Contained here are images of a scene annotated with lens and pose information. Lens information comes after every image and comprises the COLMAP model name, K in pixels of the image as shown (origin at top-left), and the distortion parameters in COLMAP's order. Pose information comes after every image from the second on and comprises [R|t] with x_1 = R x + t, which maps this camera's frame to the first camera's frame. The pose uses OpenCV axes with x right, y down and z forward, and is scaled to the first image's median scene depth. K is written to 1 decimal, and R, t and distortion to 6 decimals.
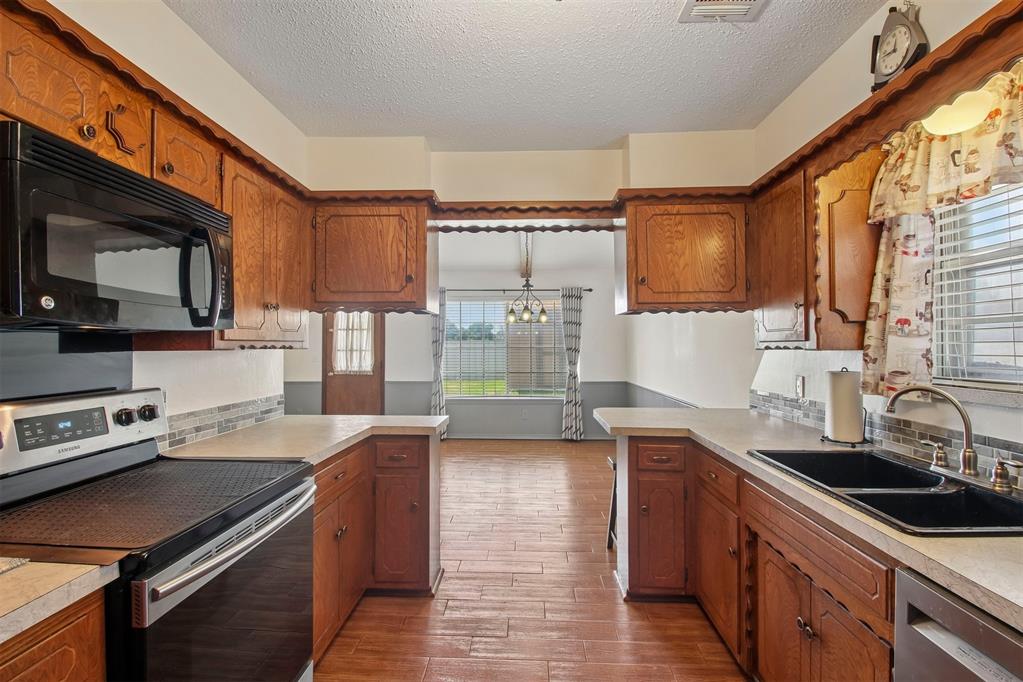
lens RADIAL K [[471.2, 0, 508.0], [0, 471.2, 341.7], [0, 0, 1]] dist [0.012464, -0.020301]
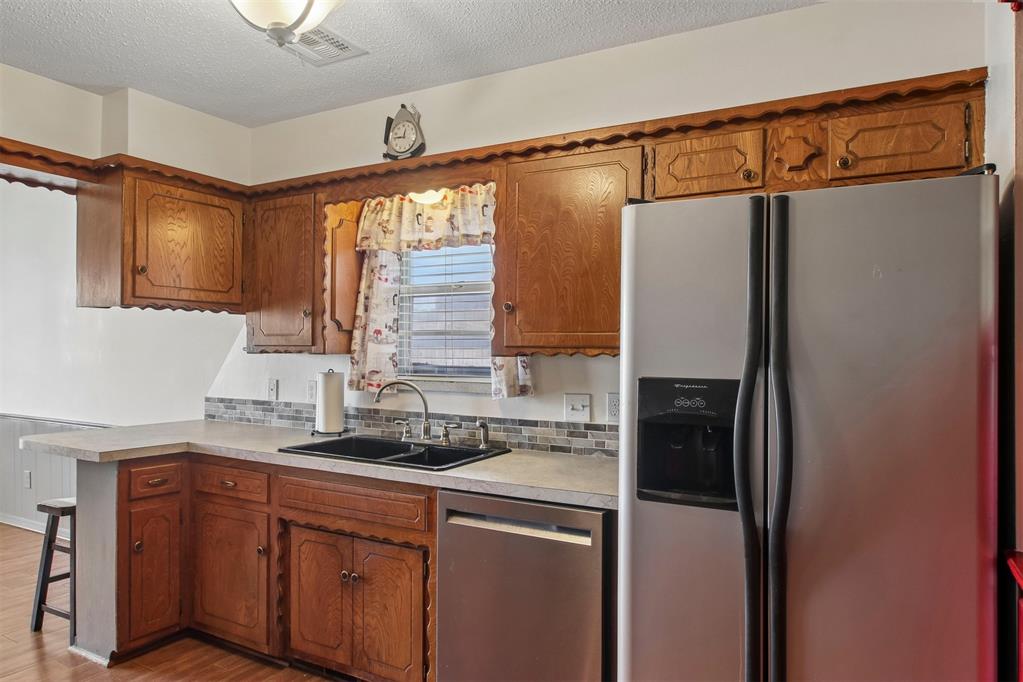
lens RADIAL K [[661.7, 0, 511.5], [0, 661.7, 341.0], [0, 0, 1]] dist [-0.048035, 0.002293]
pose [[0.435750, 0.015606, 0.899933, -0.592781], [-0.016658, 0.999818, -0.009272, -0.006712], [-0.899914, -0.010951, 0.435931, -0.108700]]
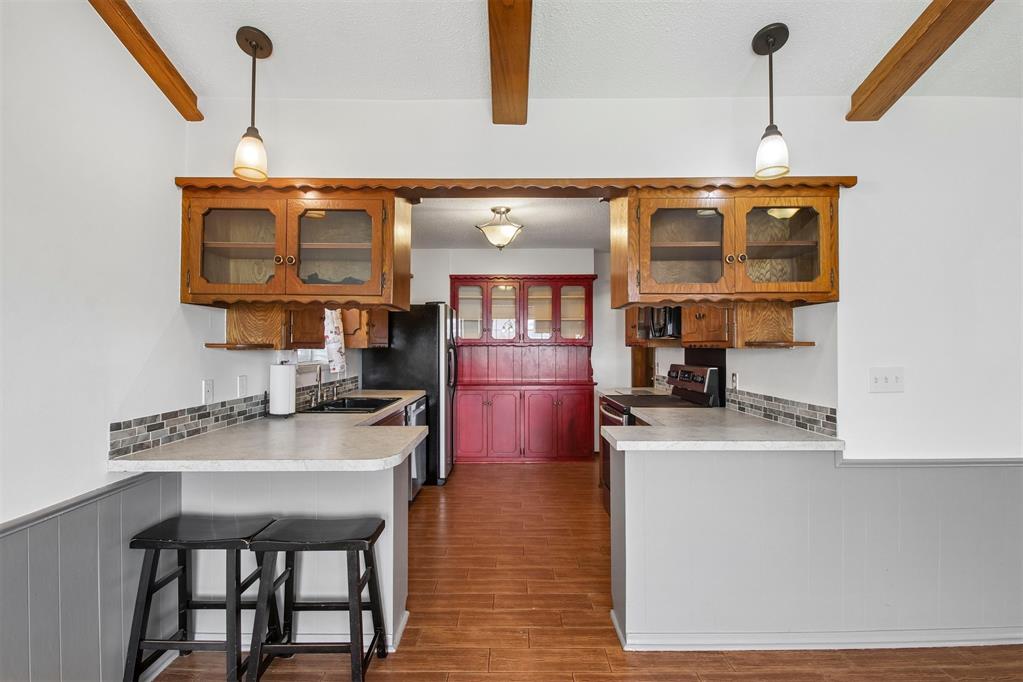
lens RADIAL K [[471.2, 0, 508.0], [0, 471.2, 341.7], [0, 0, 1]] dist [0.012464, -0.020301]
pose [[-0.999274, 0.001843, -0.038049, 0.109045], [0.002529, 0.999835, -0.017992, 0.024608], [0.038009, -0.018075, -0.999114, 2.626132]]
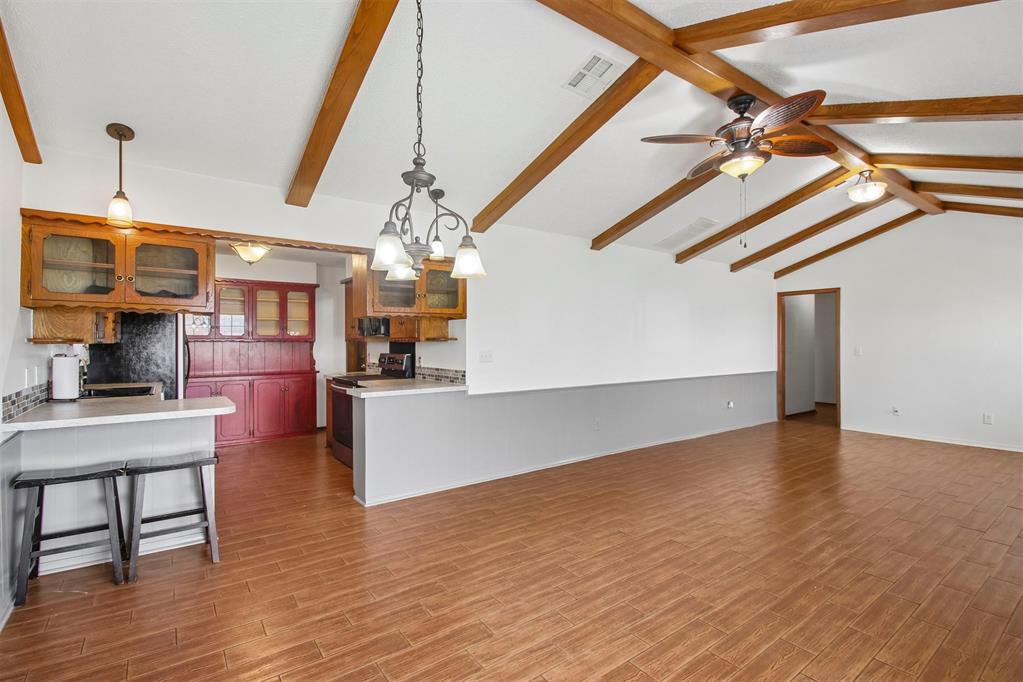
lens RADIAL K [[471.2, 0, 508.0], [0, 471.2, 341.7], [0, 0, 1]] dist [0.012464, -0.020301]
pose [[-0.782674, 0.003997, -0.622419, 0.569462], [0.010394, 0.999924, -0.006649, 0.041583], [0.622345, -0.011674, -0.782656, 3.485963]]
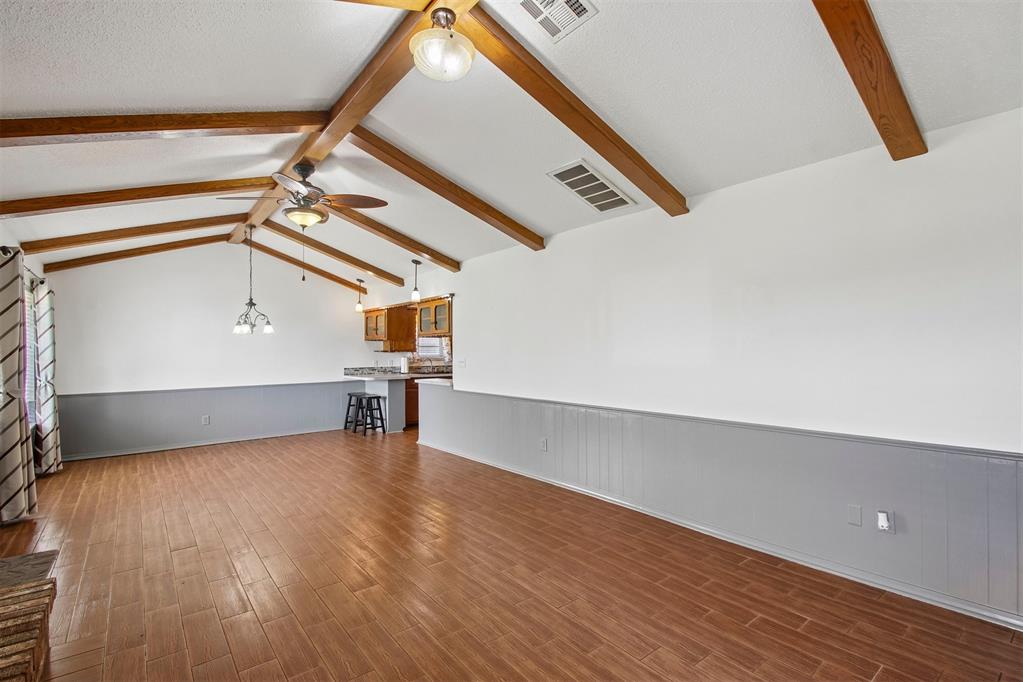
lens RADIAL K [[471.2, 0, 508.0], [0, 471.2, 341.7], [0, 0, 1]] dist [0.012464, -0.020301]
pose [[-0.652272, 0.021930, 0.757668, -3.499646], [0.000553, 0.999595, -0.028456, 0.048198], [-0.757985, -0.018142, -0.652020, 3.391535]]
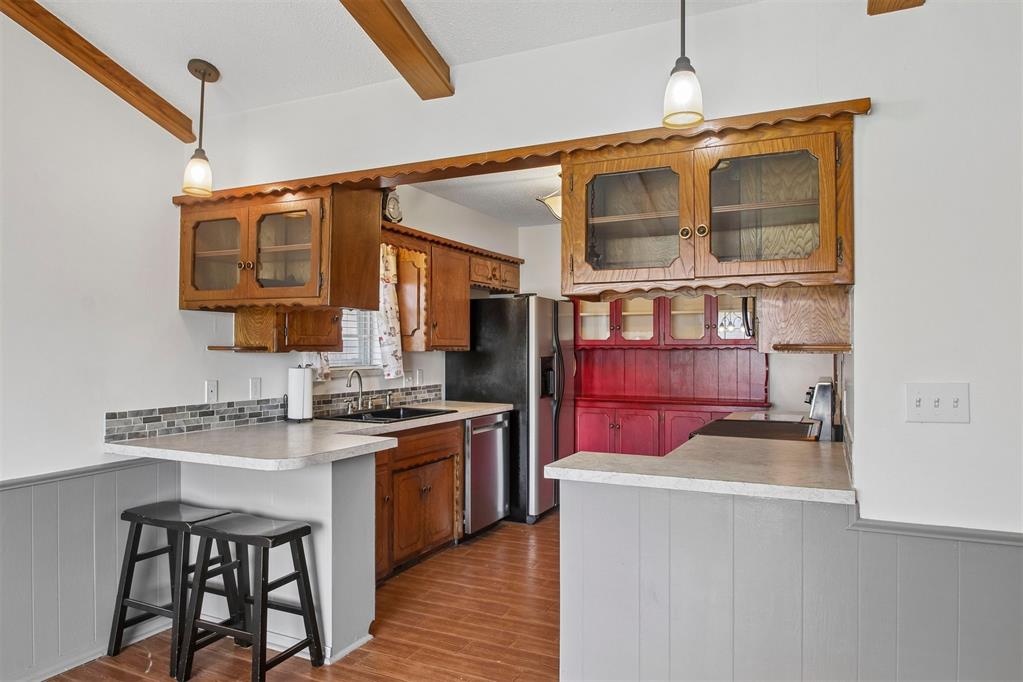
lens RADIAL K [[661.7, 0, 511.5], [0, 661.7, 341.0], [0, 0, 1]] dist [-0.048035, 0.002293]
pose [[-0.920966, 0.004481, 0.389617, -0.627617], [-0.003853, 0.999780, -0.020606, 0.025123], [-0.389623, -0.020479, -0.920747, 2.713995]]
